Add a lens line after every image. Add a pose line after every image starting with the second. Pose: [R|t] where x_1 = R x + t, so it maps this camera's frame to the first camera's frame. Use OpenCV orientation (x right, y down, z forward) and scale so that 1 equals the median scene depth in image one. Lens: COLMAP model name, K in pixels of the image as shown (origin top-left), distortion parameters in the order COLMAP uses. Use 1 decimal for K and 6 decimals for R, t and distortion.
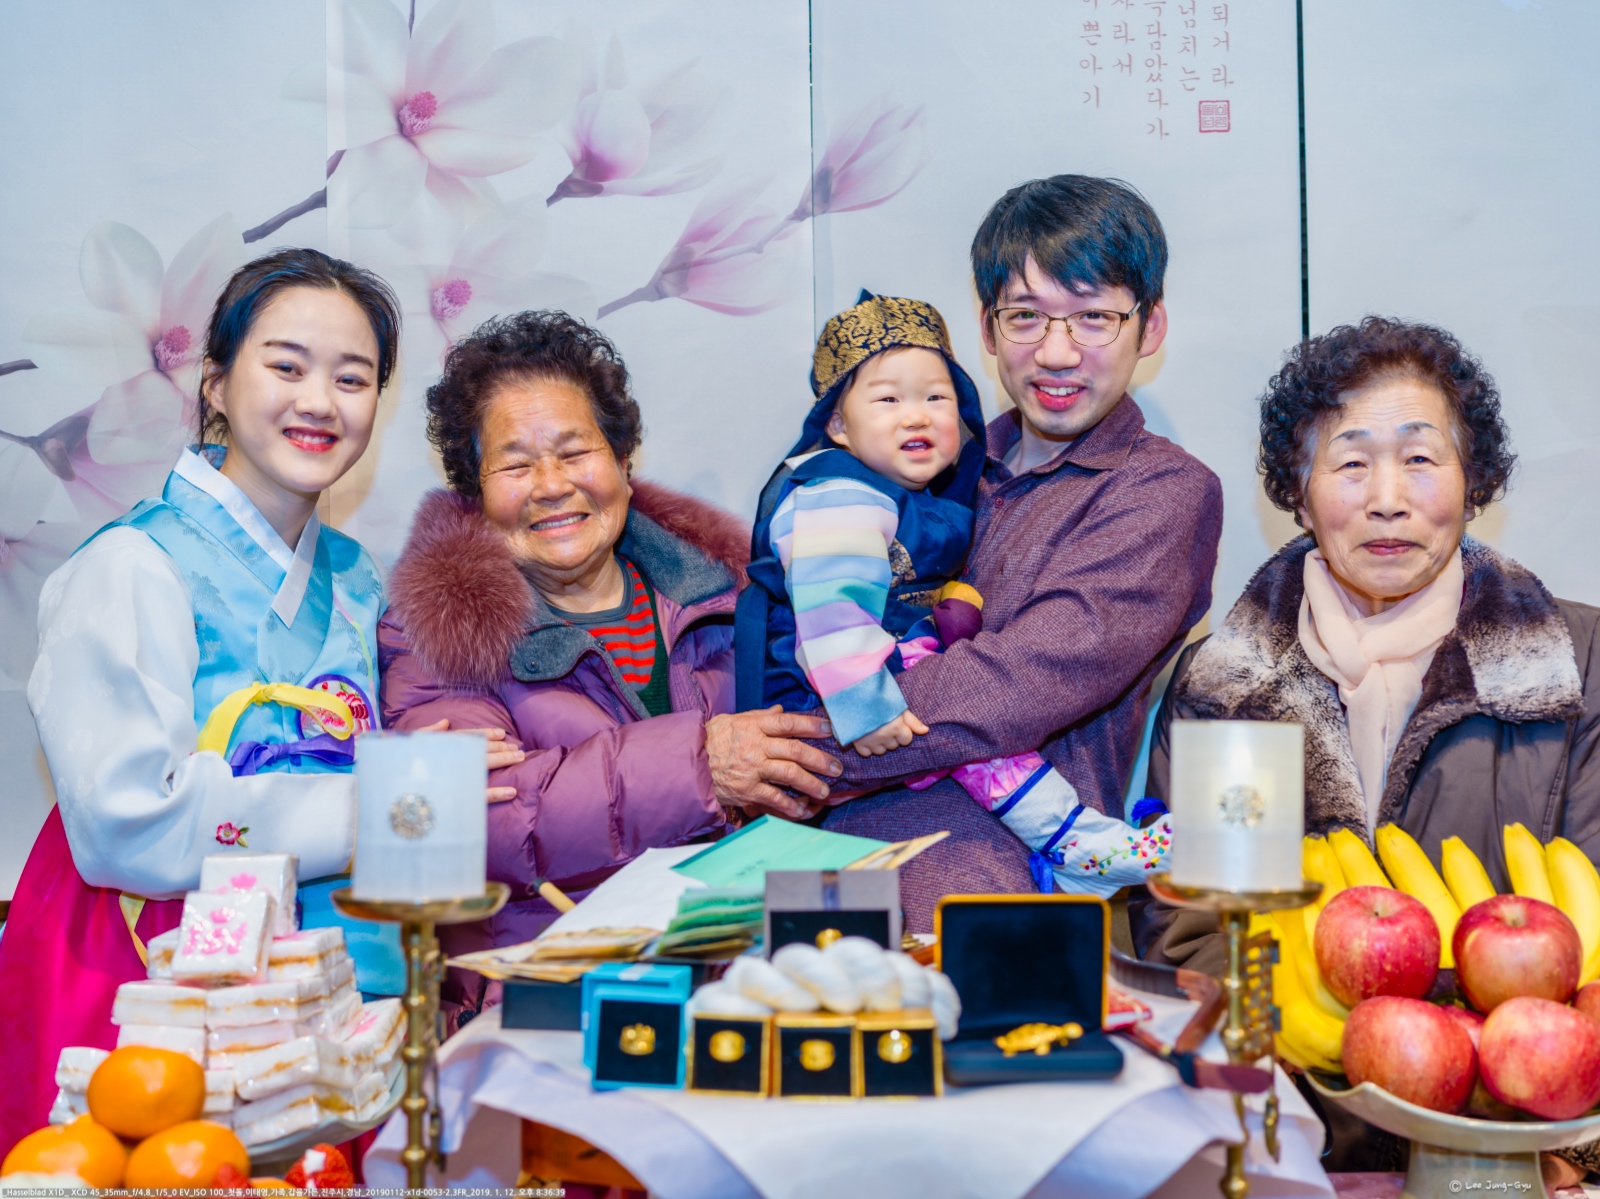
lens RADIAL K [[1630.1, 0, 800.0], [0, 1630.1, 599.5], [0, 0, 1]] dist [-0.007753, 0.002531]
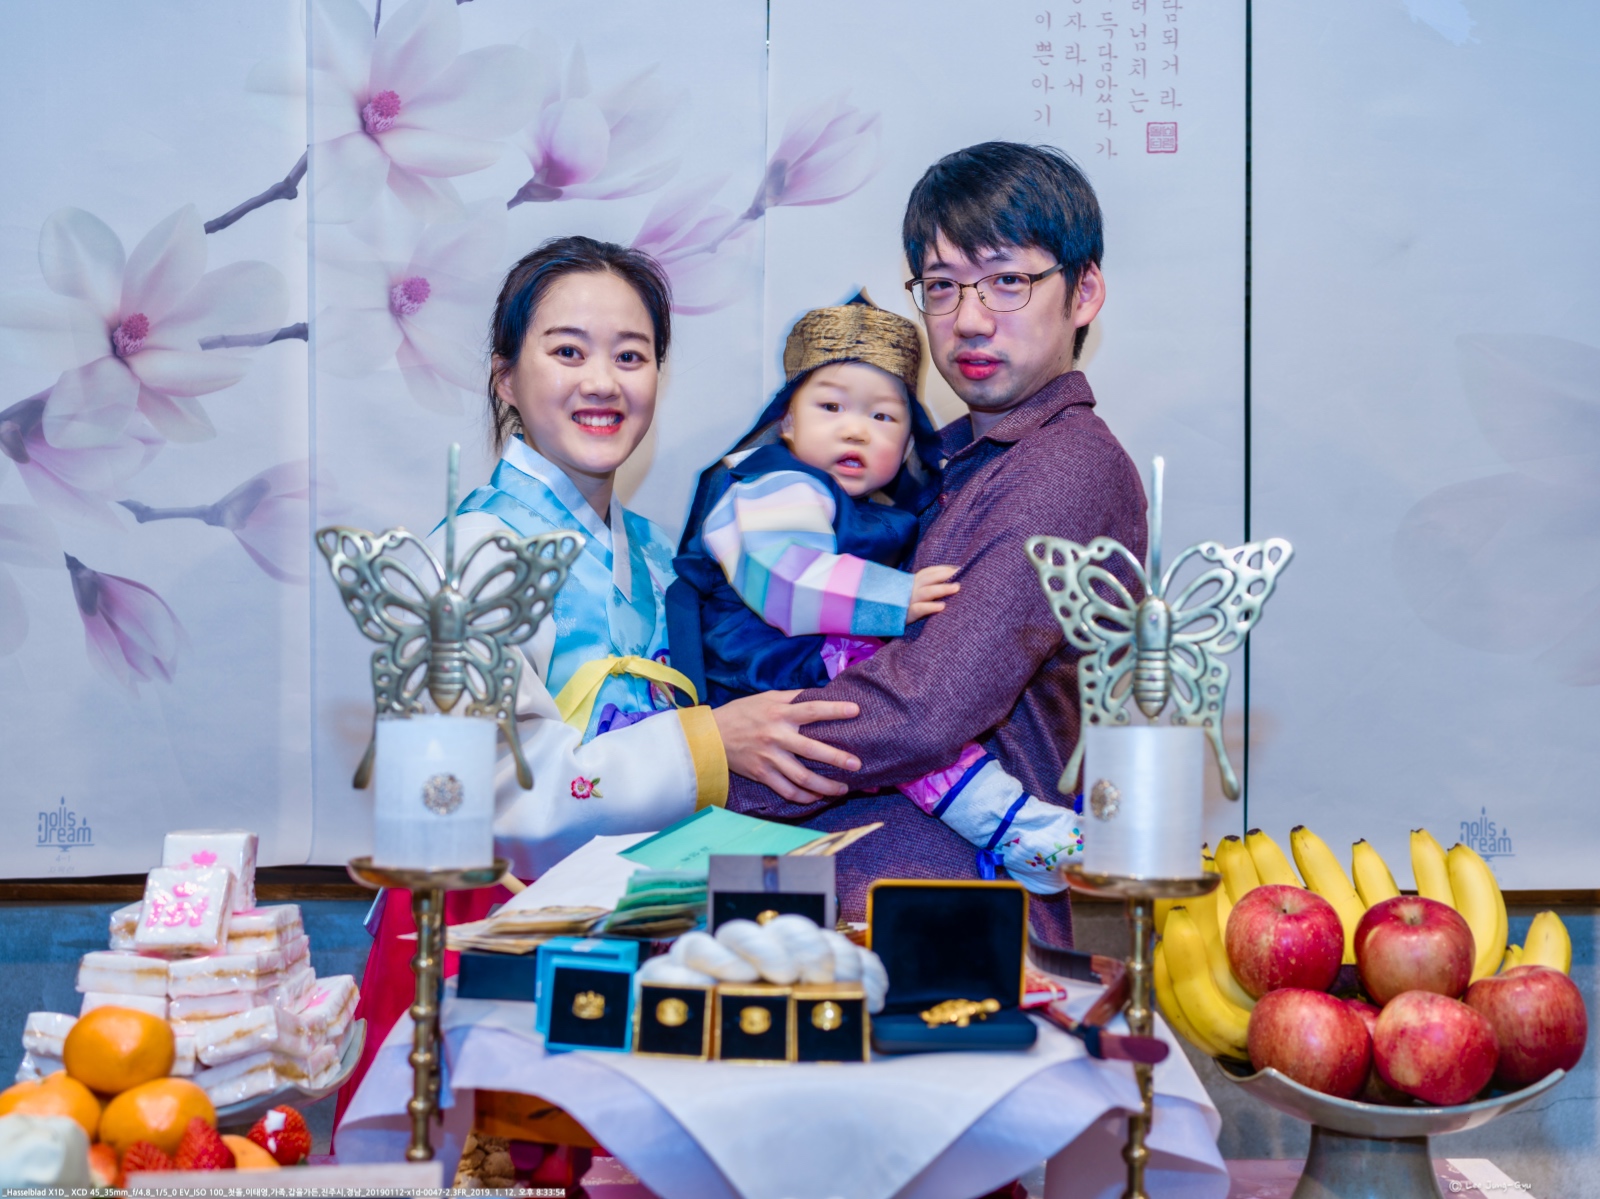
lens RADIAL K [[1670.2, 0, 785.3], [0, 1670.2, 594.1], [0, 0, 1]] dist [-0.003410, -0.015237]
pose [[0.999331, 0.025541, 0.026181, -0.004168], [-0.025461, 0.999670, -0.003389, -0.001148], [-0.026259, 0.002720, 0.999651, -0.081341]]
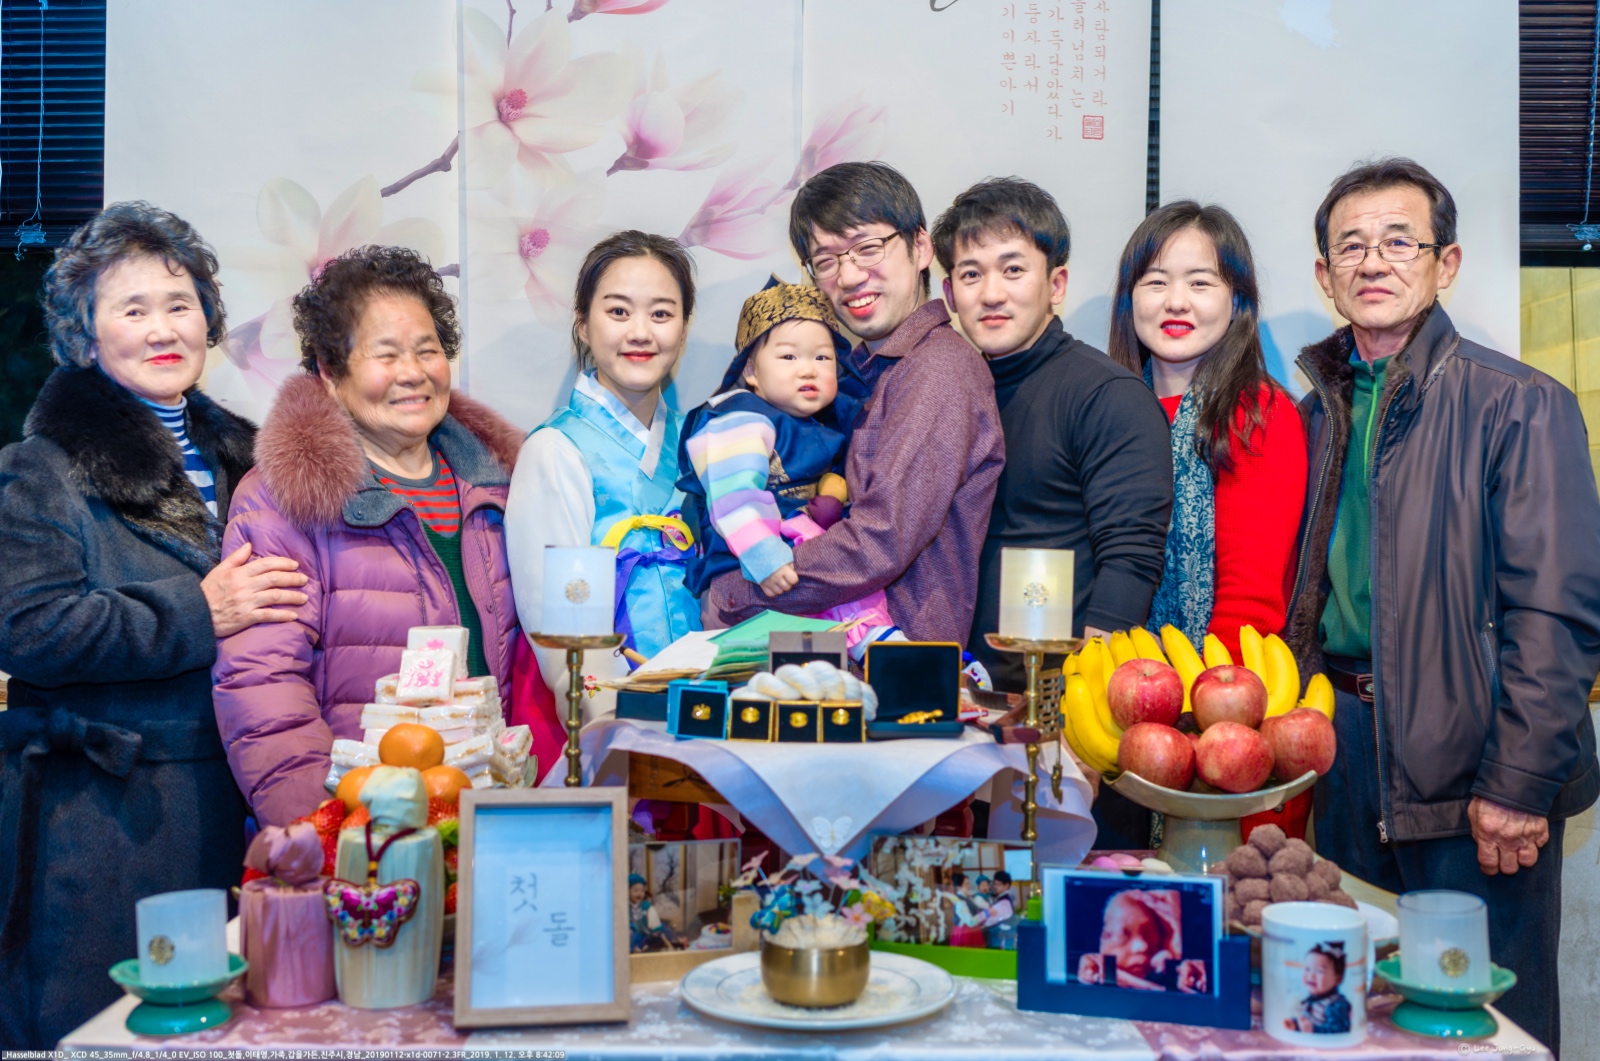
lens RADIAL K [[1594.8, 0, 807.6], [0, 1594.8, 527.0], [0, 0, 1]] dist [-0.002942, -0.003511]
pose [[0.999643, 0.019371, 0.018409, -0.012632], [-0.020094, 0.999000, 0.039952, -0.010321], [-0.017617, -0.040307, 0.999032, -0.594777]]
